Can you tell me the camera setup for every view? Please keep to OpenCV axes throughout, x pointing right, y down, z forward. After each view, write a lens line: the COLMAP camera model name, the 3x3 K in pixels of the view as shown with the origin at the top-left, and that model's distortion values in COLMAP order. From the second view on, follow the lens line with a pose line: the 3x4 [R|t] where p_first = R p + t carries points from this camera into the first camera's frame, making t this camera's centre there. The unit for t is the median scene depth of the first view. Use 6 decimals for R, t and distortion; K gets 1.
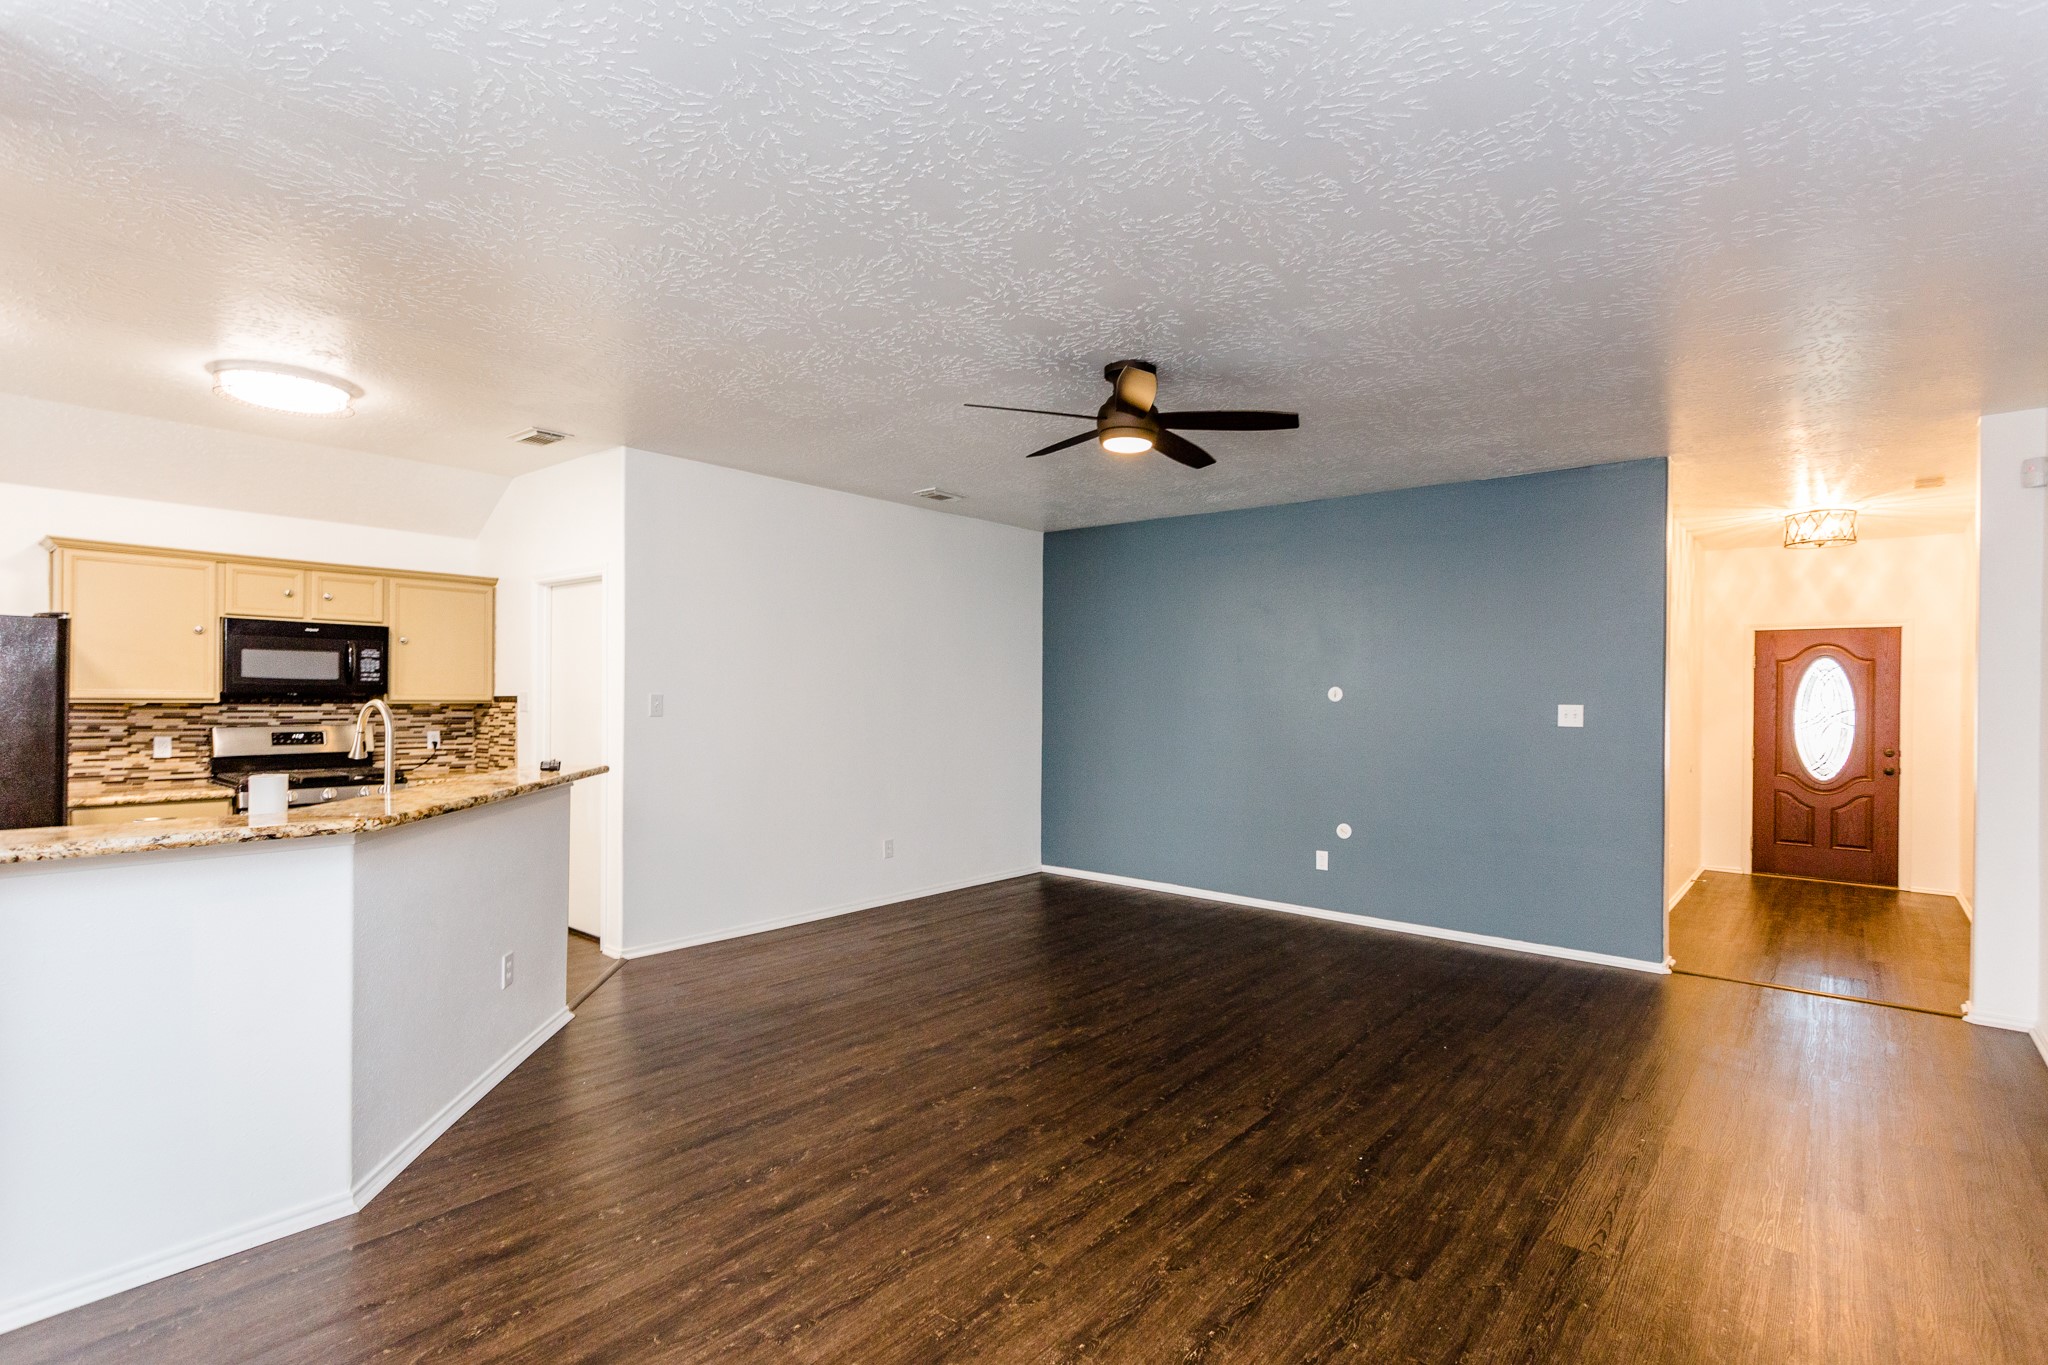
lens RADIAL K [[986.7, 0, 1019.5], [0, 986.7, 690.4], [0, 0, 1]] dist [0.002031, 0.000262]
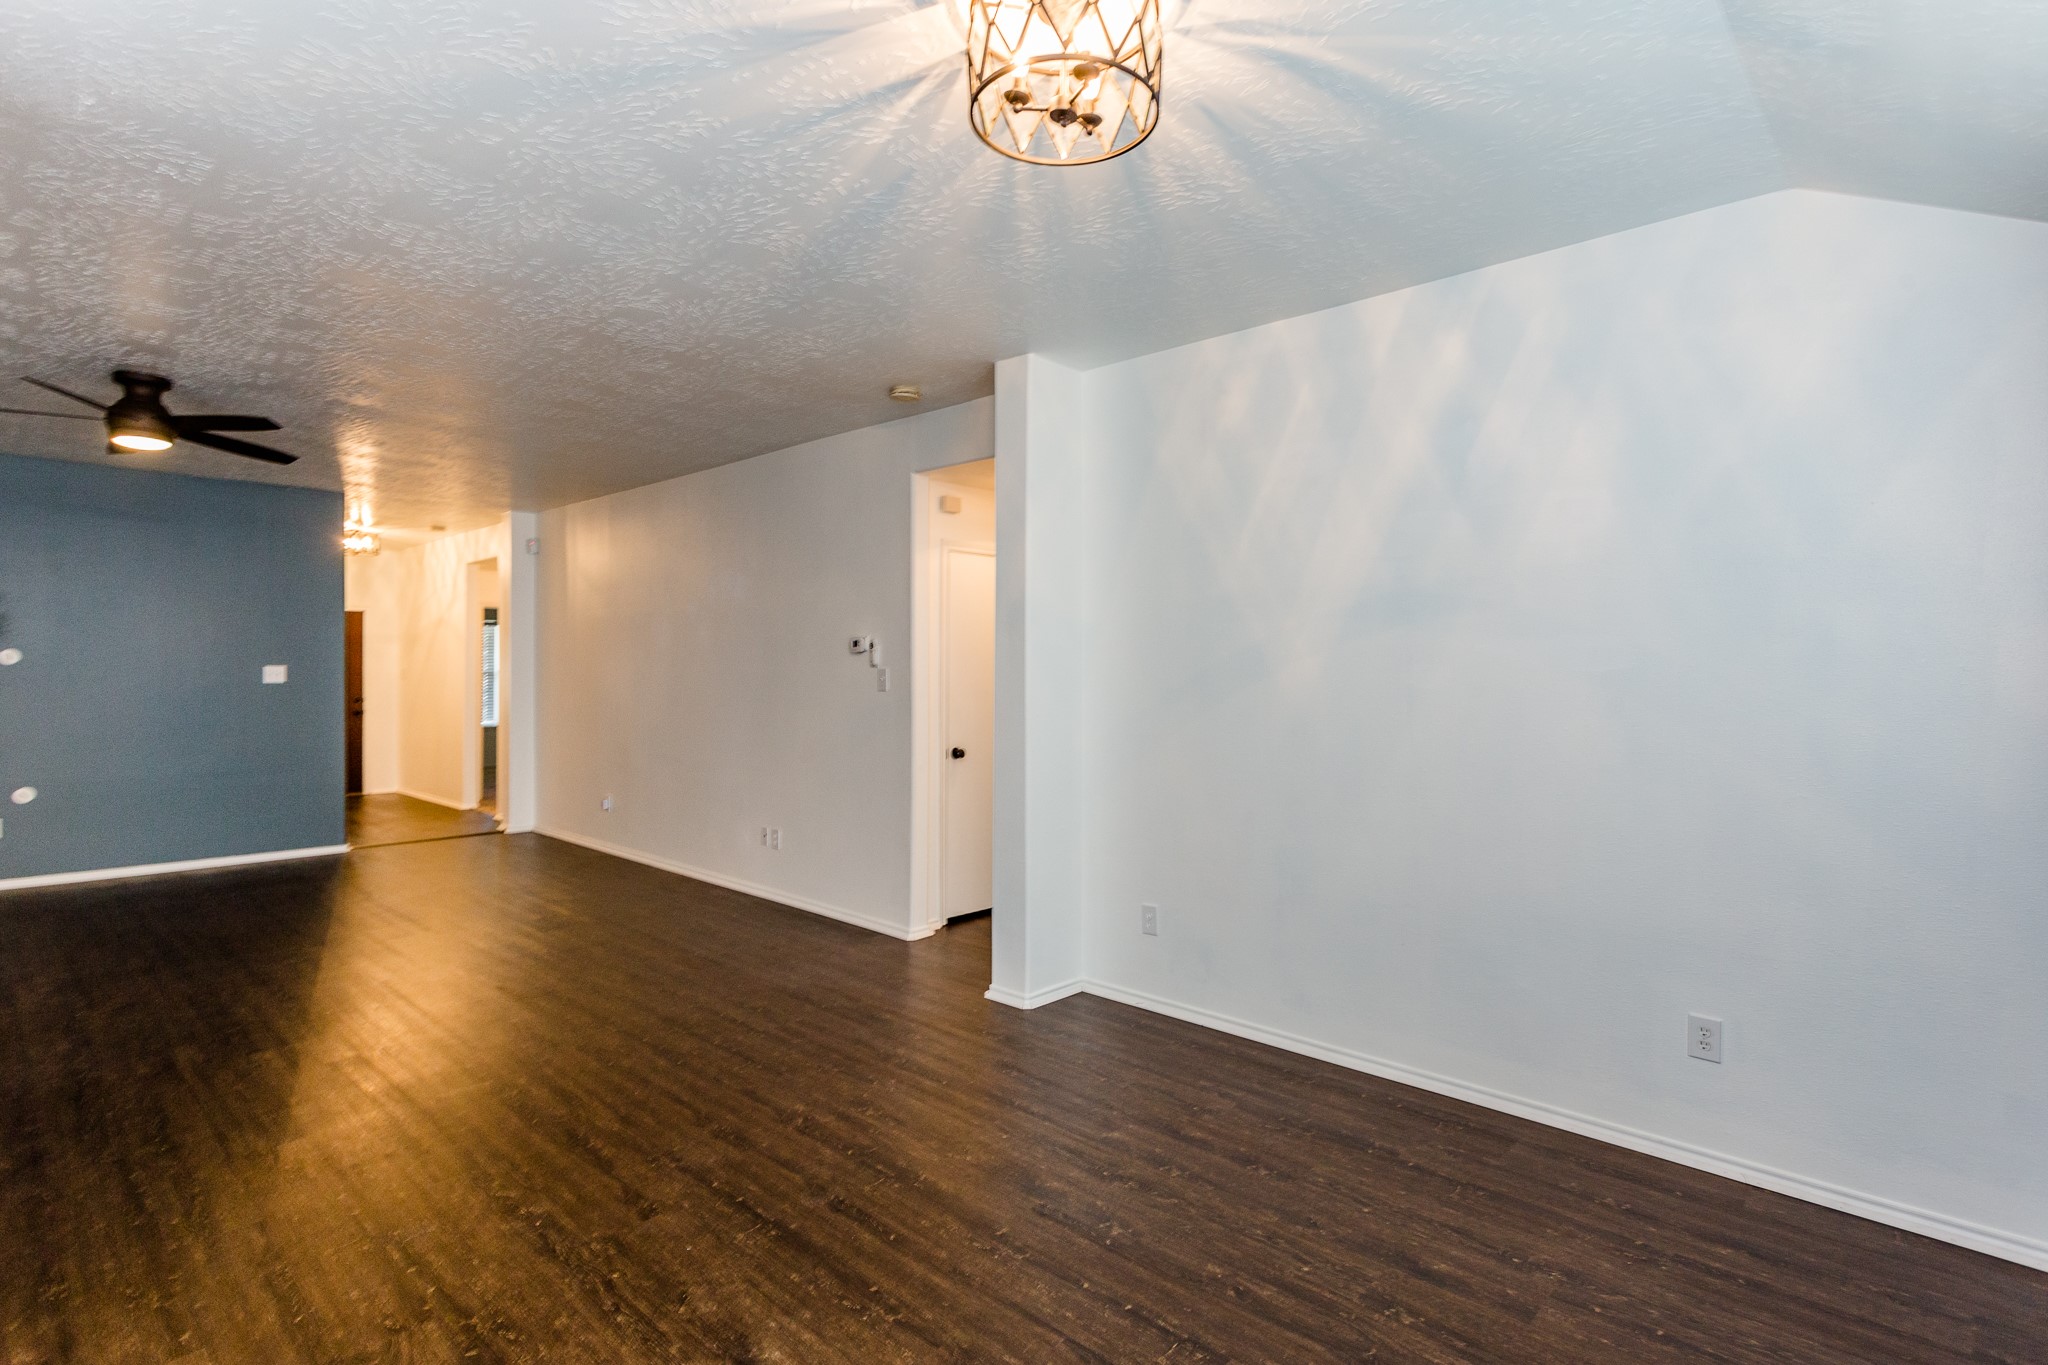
lens RADIAL K [[1012.8, 0, 1063.9], [0, 1012.8, 693.0], [0, 0, 1]] dist [-0.001096, -0.000210]
pose [[0.029272, -0.031684, 0.999069, -0.776878], [-0.004138, 0.999485, 0.031818, 0.003391], [-0.999563, -0.005066, 0.029126, -0.087832]]
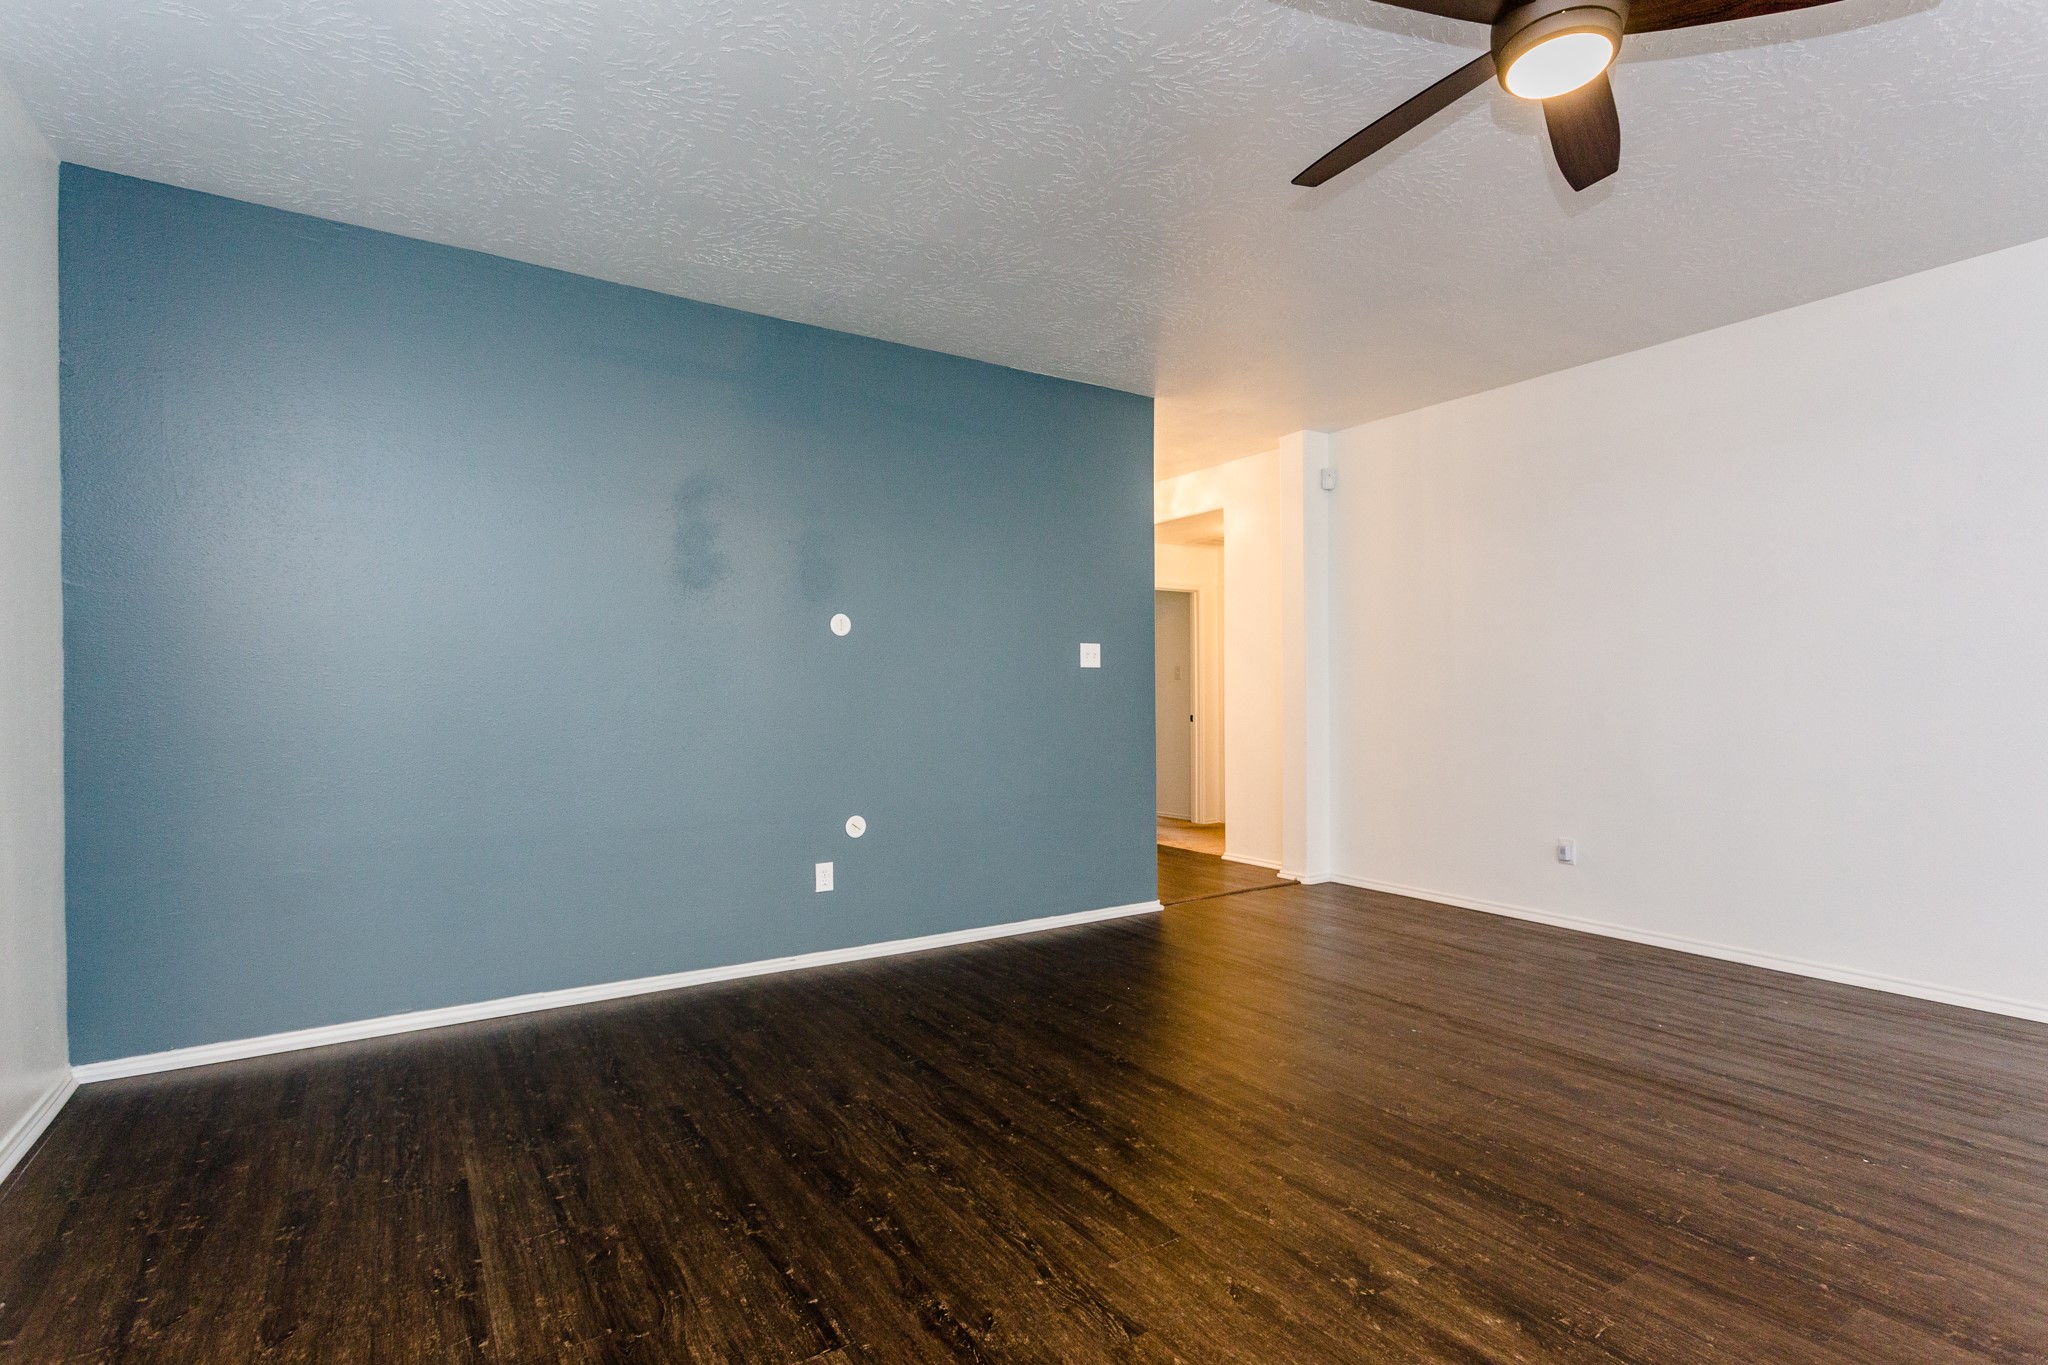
lens RADIAL K [[986.7, 0, 1019.5], [0, 986.7, 690.4], [0, 0, 1]] dist [0.002031, 0.000262]
pose [[0.280492, -0.007224, 0.959829, -0.347007], [0.005910, 0.999966, 0.005798, 0.054027], [-0.959838, 0.004047, 0.280526, 0.833413]]
